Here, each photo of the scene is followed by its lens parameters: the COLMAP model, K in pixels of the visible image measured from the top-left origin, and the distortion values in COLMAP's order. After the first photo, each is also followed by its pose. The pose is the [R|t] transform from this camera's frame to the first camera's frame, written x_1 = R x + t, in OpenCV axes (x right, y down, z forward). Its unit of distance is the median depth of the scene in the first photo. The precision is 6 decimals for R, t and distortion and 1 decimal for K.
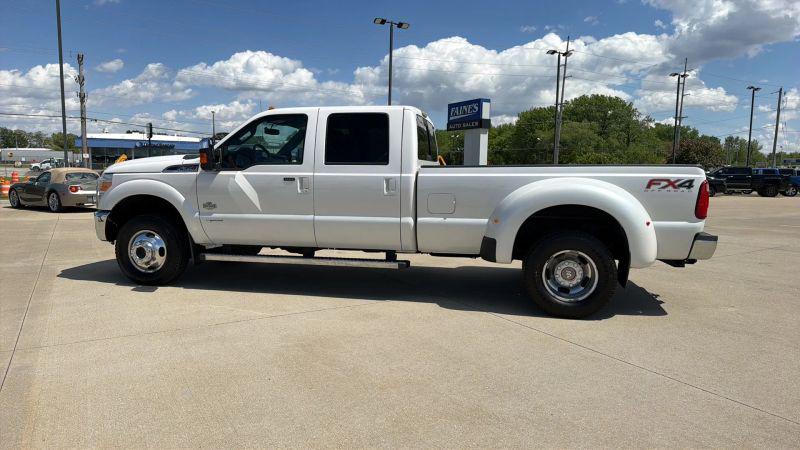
lens RADIAL K [[533.5, 0, 400.0], [0, 533.5, 225.0], [0, 0, 1]] dist [0.076921, -0.097813]
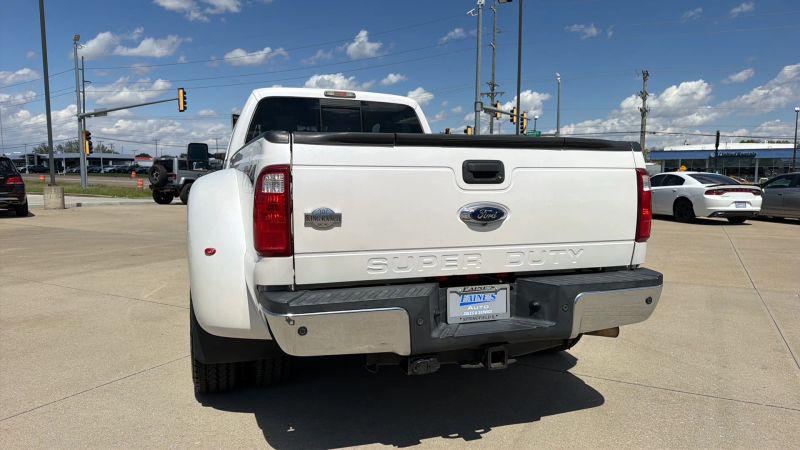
lens RADIAL K [[542.0, 0, 413.8], [0, 542.0, 224.7], [0, 0, 1]] dist [0.063288, -0.103656]
pose [[0.499722, 0.060274, -0.864086, 0.783748], [-0.083080, 0.996312, 0.021451, -0.043607], [0.862192, 0.061069, 0.502887, 0.695054]]
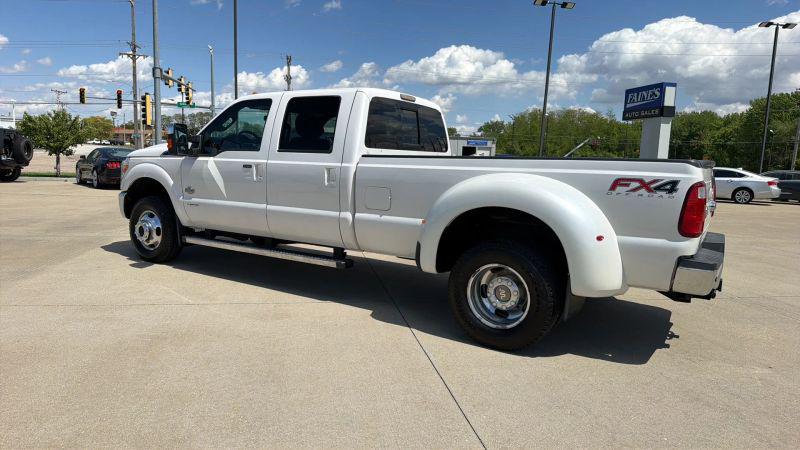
lens RADIAL K [[533.5, 0, 400.0], [0, 533.5, 225.0], [0, 0, 1]] dist [0.076921, -0.097813]
pose [[0.933095, 0.064470, -0.353803, 0.357079], [-0.059784, 0.997919, 0.024171, -0.016668], [0.354625, -0.001402, 0.935008, 0.163604]]
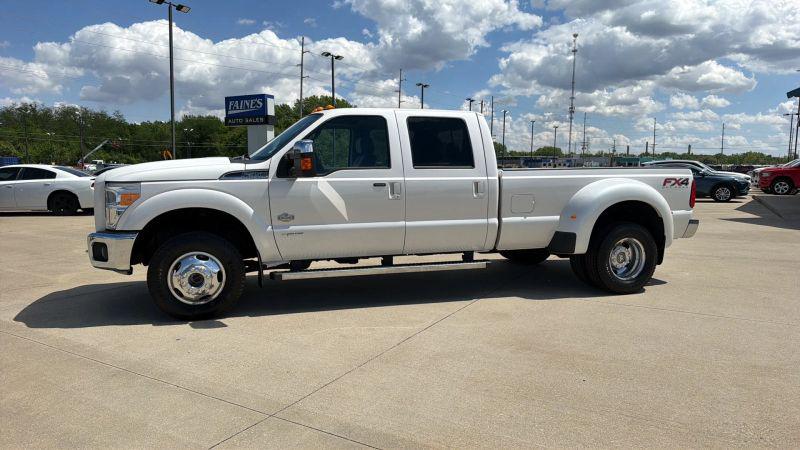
lens RADIAL K [[540.2, 0, 400.0], [0, 540.2, 225.0], [0, 0, 1]] dist [0.074892, -0.083492]
pose [[0.874223, -0.058694, 0.481964, -0.562764], [0.056510, 0.998220, 0.019061, -0.027163], [-0.482225, 0.010572, 0.875984, 0.134227]]
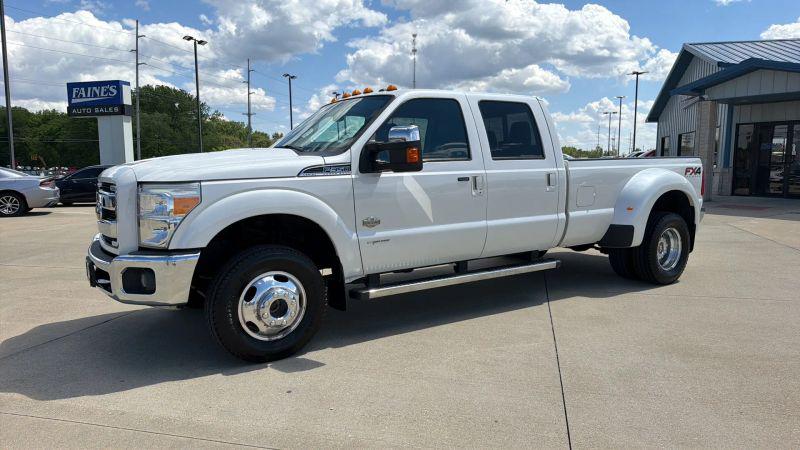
lens RADIAL K [[543.6, 0, 400.0], [0, 543.6, 225.0], [0, 0, 1]] dist [0.069184, -0.074572]
pose [[0.708184, -0.097184, 0.699307, -0.754589], [0.090688, 0.994797, 0.046409, -0.055923], [-0.700179, 0.030553, 0.713313, 0.428389]]
